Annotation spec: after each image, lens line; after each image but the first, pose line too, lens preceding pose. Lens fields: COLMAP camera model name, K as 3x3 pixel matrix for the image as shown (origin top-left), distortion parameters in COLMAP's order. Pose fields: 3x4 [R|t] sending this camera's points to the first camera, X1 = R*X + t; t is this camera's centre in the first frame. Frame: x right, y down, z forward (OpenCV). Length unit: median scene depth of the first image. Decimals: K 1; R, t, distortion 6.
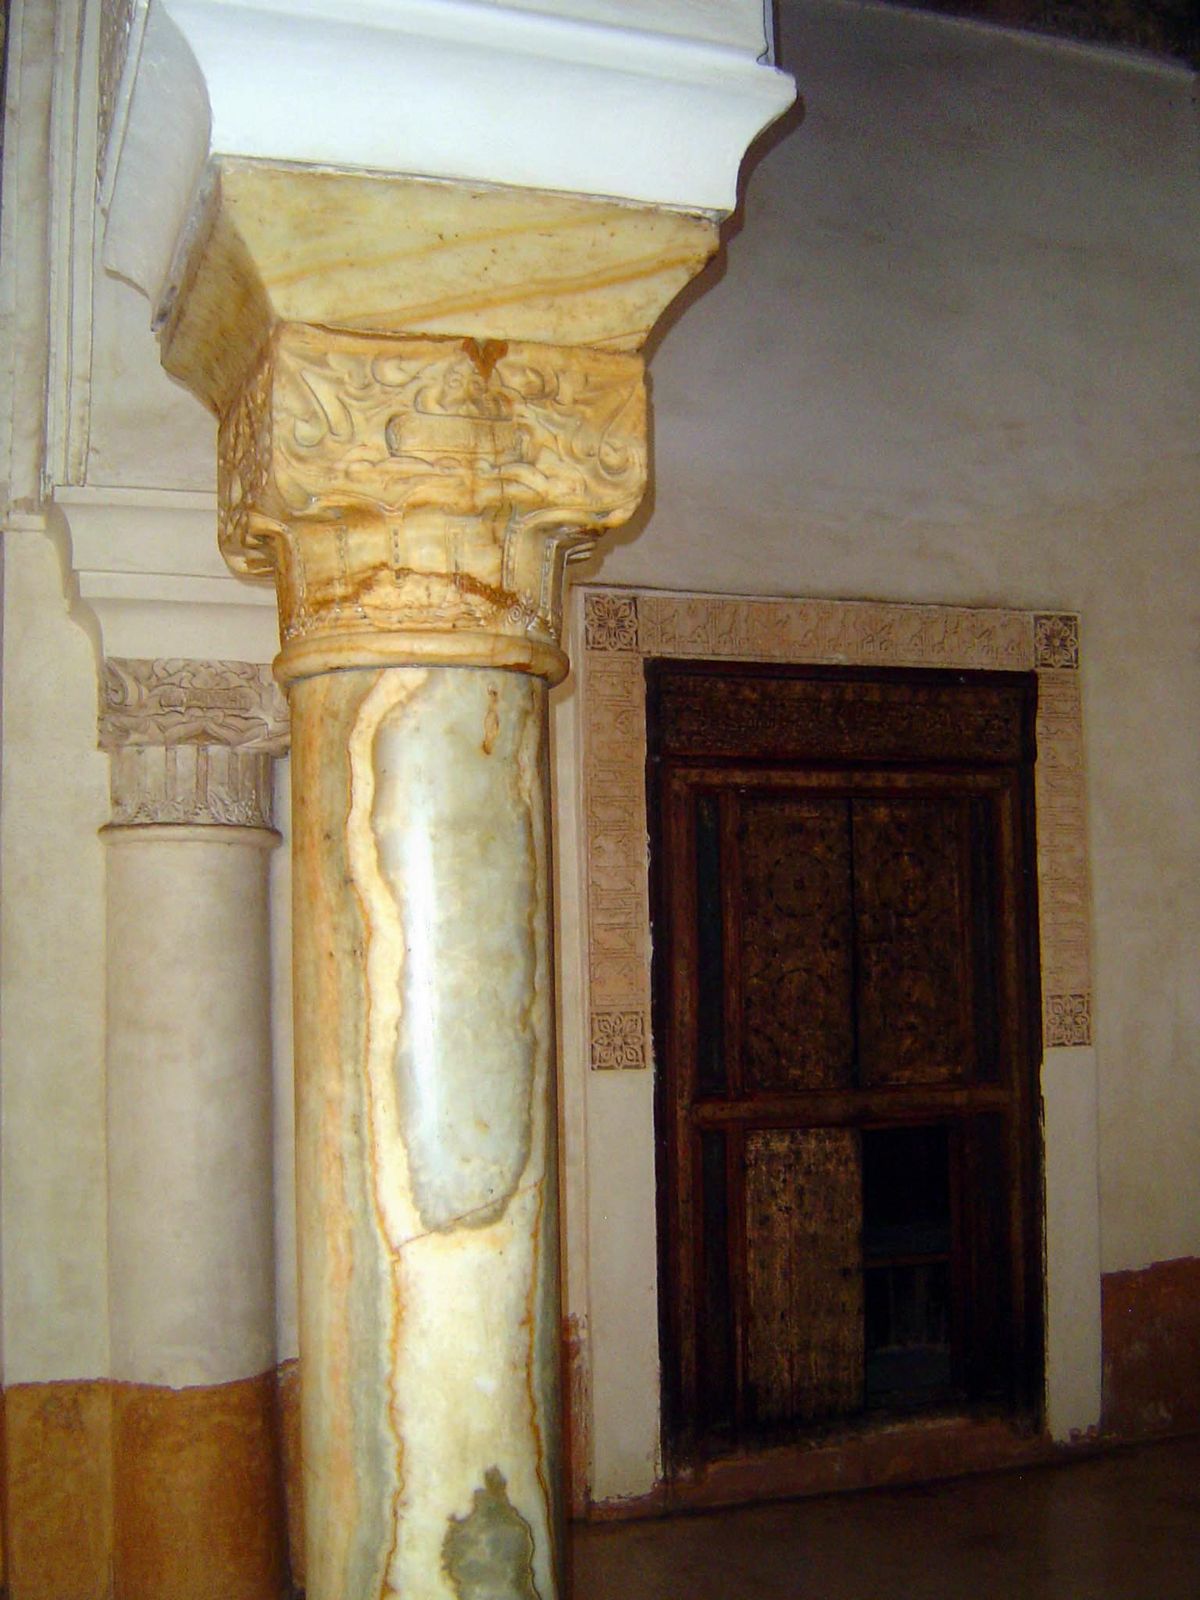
lens RADIAL K [[1805.8, 0, 600.0], [0, 1805.8, 800.0], [0, 0, 1]] dist [0.159099, -1.206211]
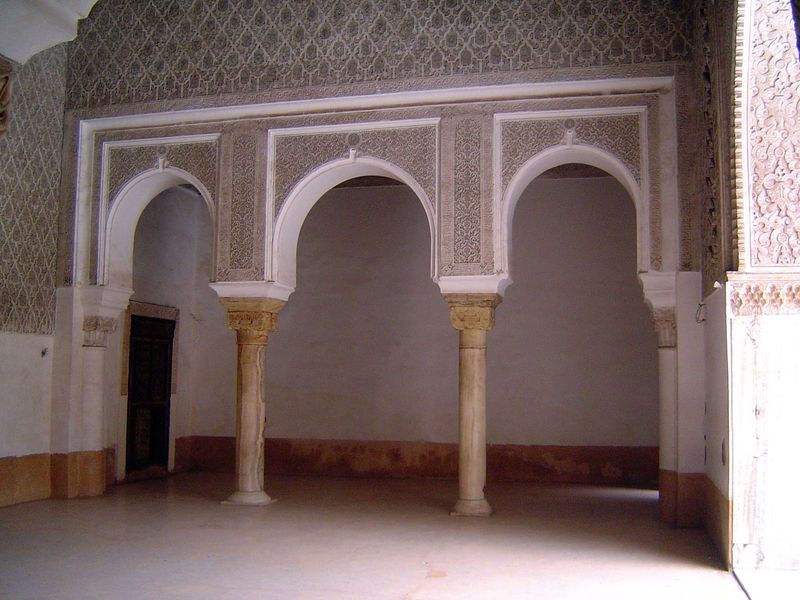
lens RADIAL K [[906.7, 0, 400.0], [0, 906.7, 300.0], [0, 0, 1]] dist [-0.114511, -0.054502]
pose [[0.552668, 0.098465, 0.827564, -1.593949], [-0.092970, 0.994082, -0.056190, -0.047280], [-0.828200, -0.045884, 0.558552, -0.987437]]
